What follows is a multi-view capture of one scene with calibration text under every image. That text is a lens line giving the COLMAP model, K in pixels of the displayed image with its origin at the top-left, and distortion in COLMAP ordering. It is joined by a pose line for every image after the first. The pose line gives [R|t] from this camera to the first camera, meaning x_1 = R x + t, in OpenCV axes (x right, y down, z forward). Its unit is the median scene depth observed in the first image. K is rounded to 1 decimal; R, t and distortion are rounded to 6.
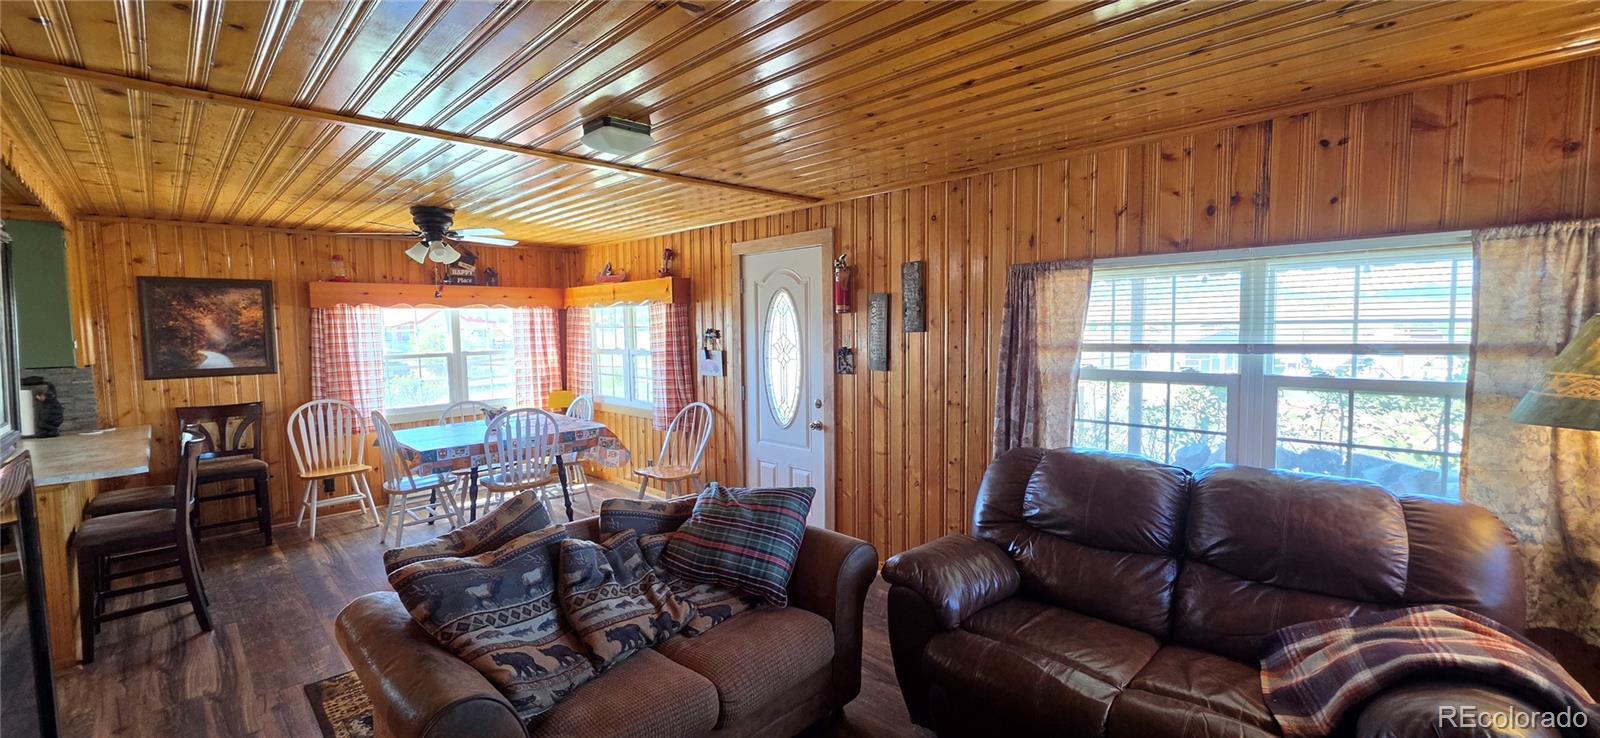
lens RADIAL K [[638.4, 0, 802.8], [0, 638.4, 366.2], [0, 0, 1]] dist [-0.006679, 0.001609]
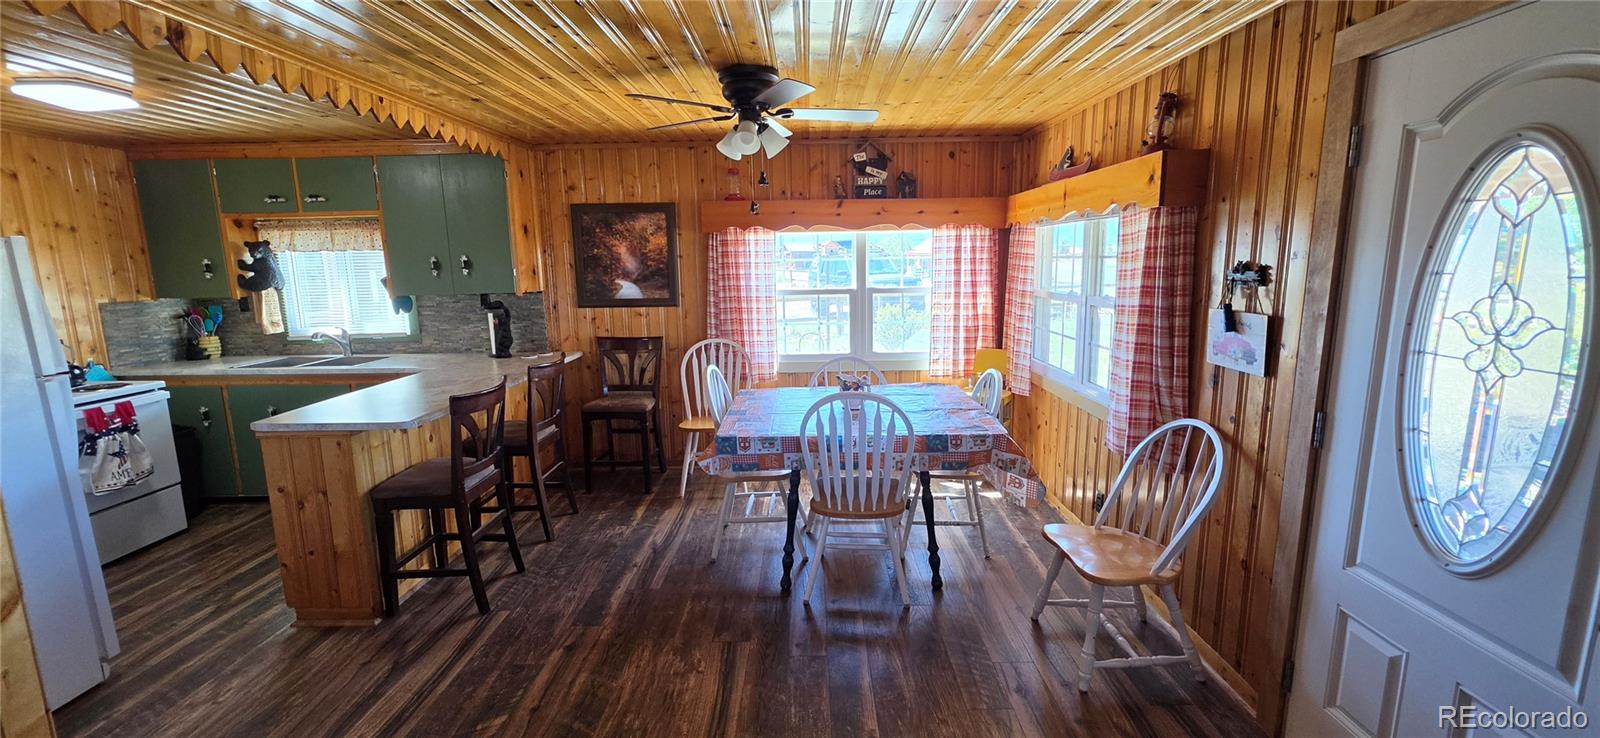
lens RADIAL K [[638.4, 0, 807.7], [0, 638.4, 364.1], [0, 0, 1]] dist [-0.006679, 0.001609]
pose [[0.702455, 0.121726, -0.701242, -0.042996], [-0.043965, 0.990806, 0.127950, -0.032541], [0.710369, -0.059049, 0.701348, 0.488317]]
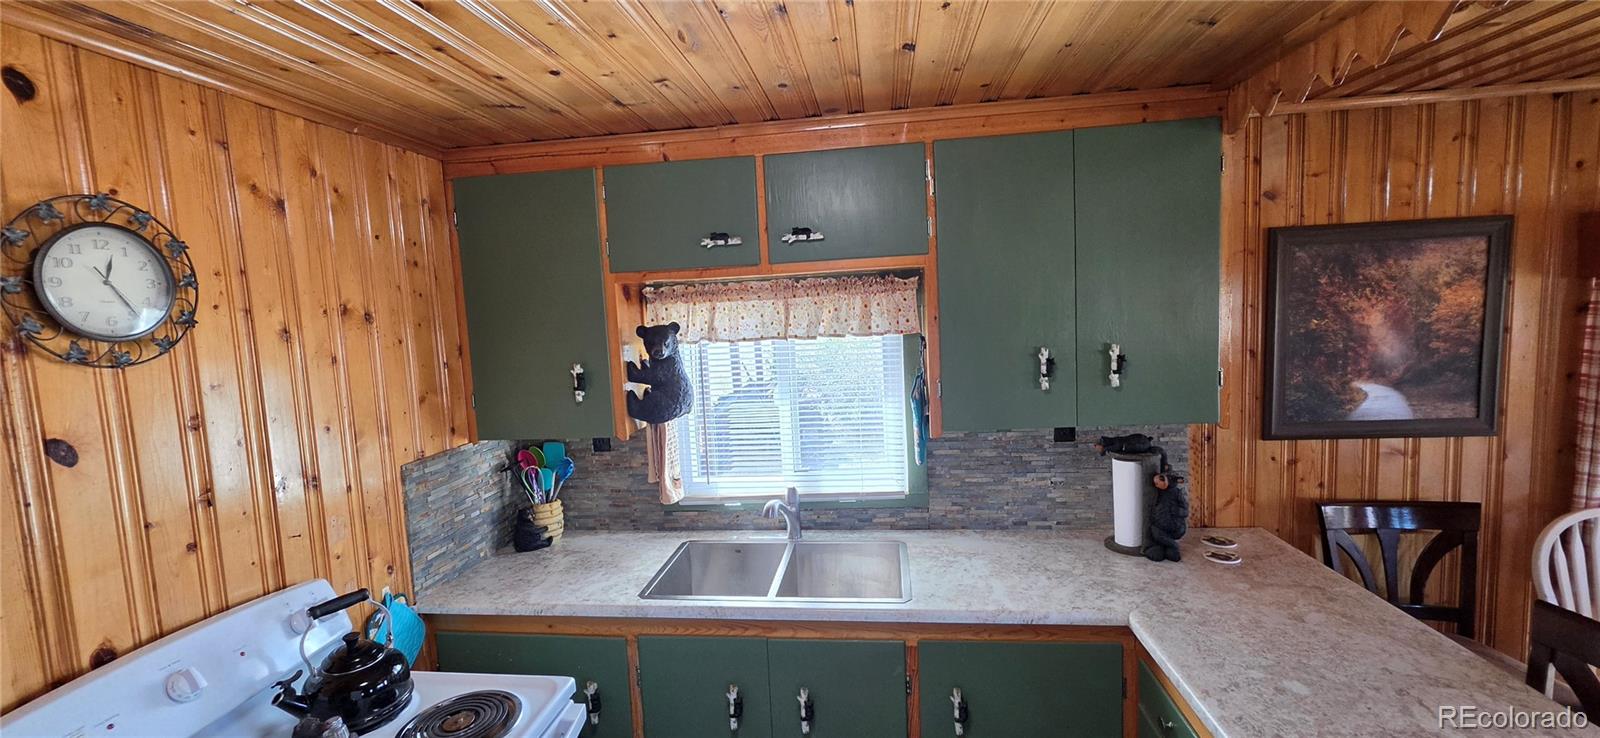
lens RADIAL K [[638.4, 0, 800.4], [0, 638.4, 367.1], [0, 0, 1]] dist [-0.006679, 0.001609]
pose [[0.612541, 0.060385, -0.788129, -0.787470], [-0.014501, 0.997768, 0.065176, -0.055924], [0.790306, -0.028495, 0.612049, 0.375911]]
